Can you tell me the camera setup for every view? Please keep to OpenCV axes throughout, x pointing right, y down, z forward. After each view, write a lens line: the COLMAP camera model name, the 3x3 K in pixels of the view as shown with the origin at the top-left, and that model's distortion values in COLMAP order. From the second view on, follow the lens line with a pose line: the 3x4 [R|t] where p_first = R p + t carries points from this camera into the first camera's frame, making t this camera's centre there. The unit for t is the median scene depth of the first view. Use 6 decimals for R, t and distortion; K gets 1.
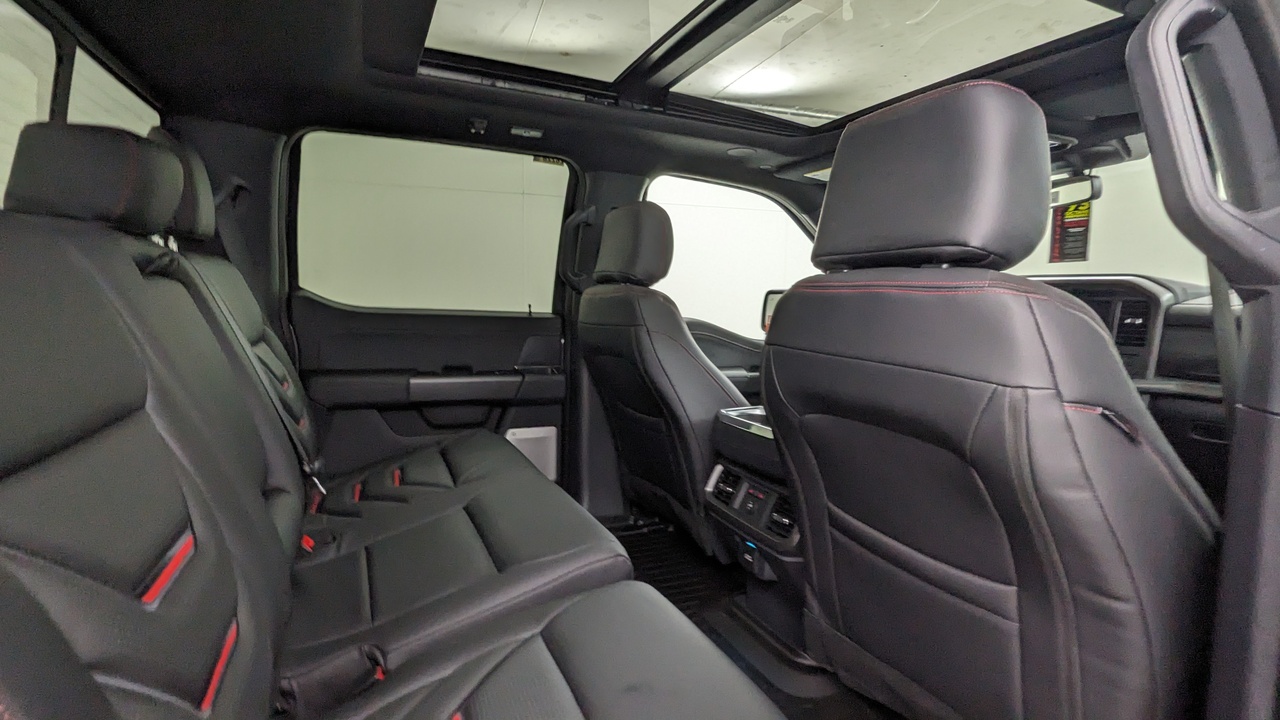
lens RADIAL K [[611.9, 0, 641.8], [0, 611.9, 362.2], [0, 0, 1]] dist [-0.002040, -0.001003]
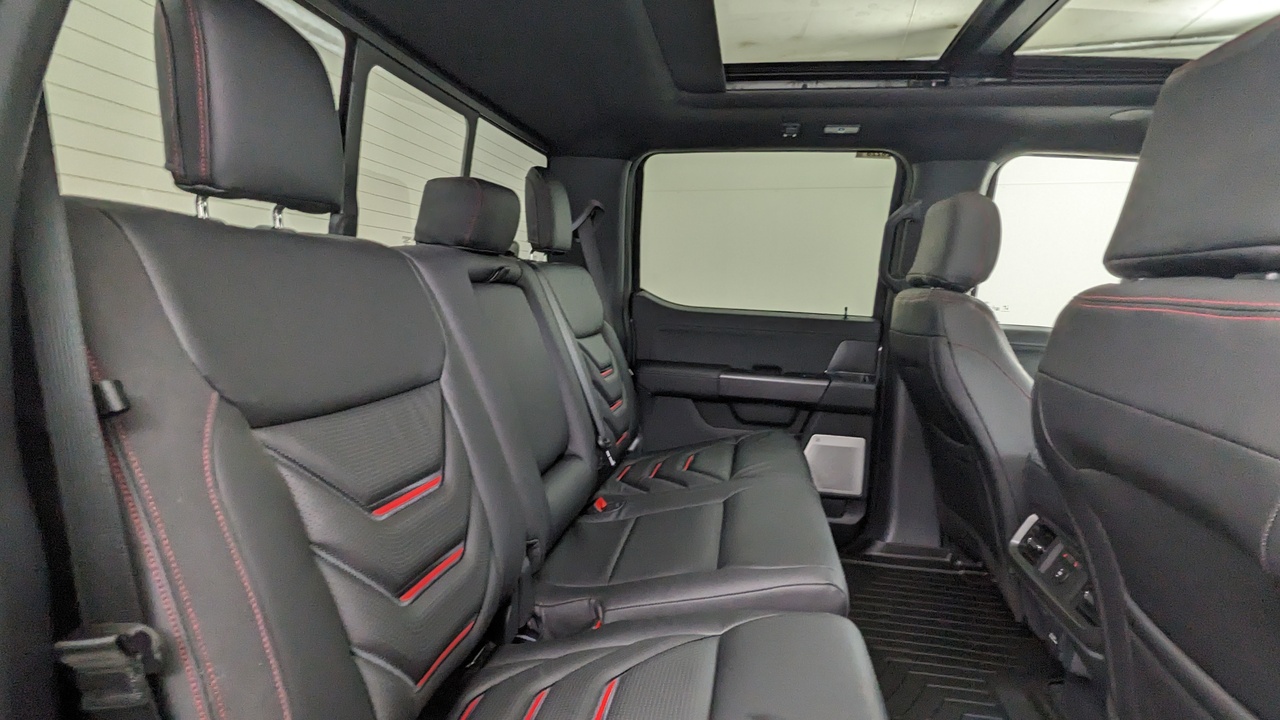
lens RADIAL K [[614.0, 0, 640.0], [0, 614.0, 360.0], [0, 0, 1]] dist [-0.004255, -0.000526]
pose [[0.821400, 0.072772, -0.565691, 0.127986], [-0.072482, 0.997104, 0.023025, -0.013833], [0.565728, 0.022090, 0.824296, 0.034756]]
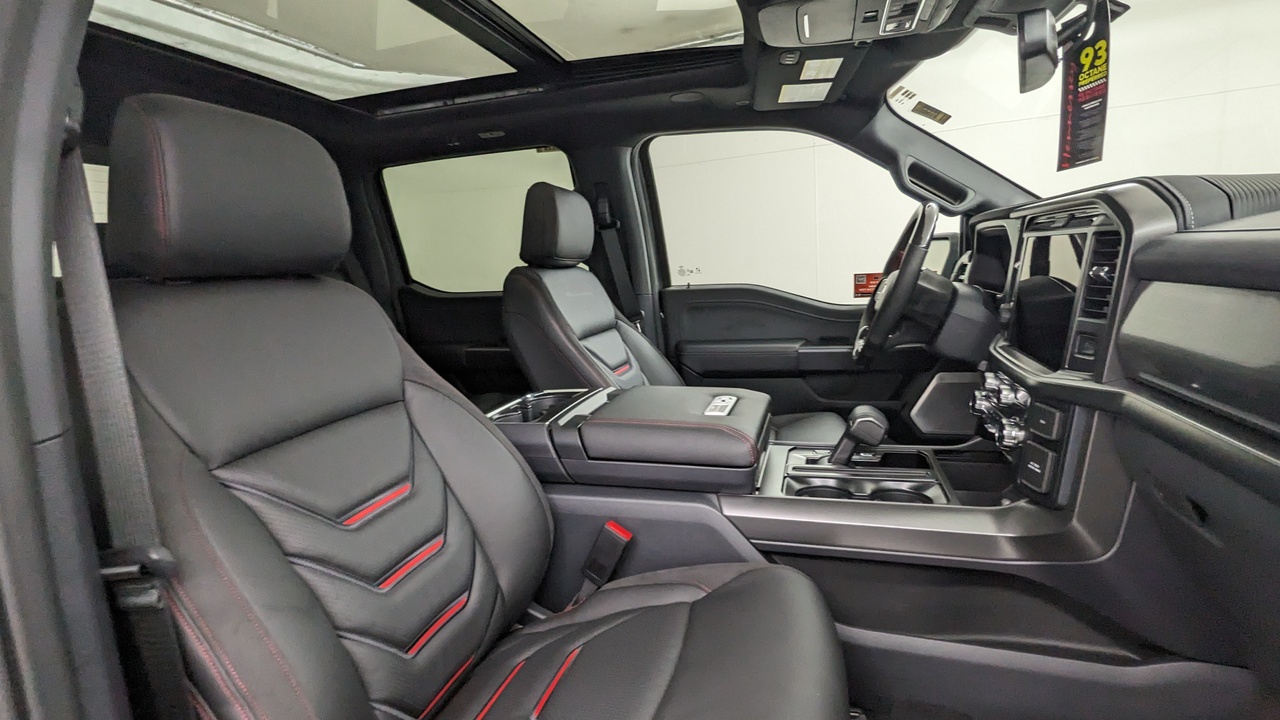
lens RADIAL K [[611.9, 0, 641.8], [0, 611.9, 362.2], [0, 0, 1]] dist [-0.002040, -0.001003]
pose [[0.744763, 0.039143, -0.666181, 0.835341], [0.008004, 0.997682, 0.067569, -0.027334], [0.667282, -0.055655, 0.742723, 0.329547]]
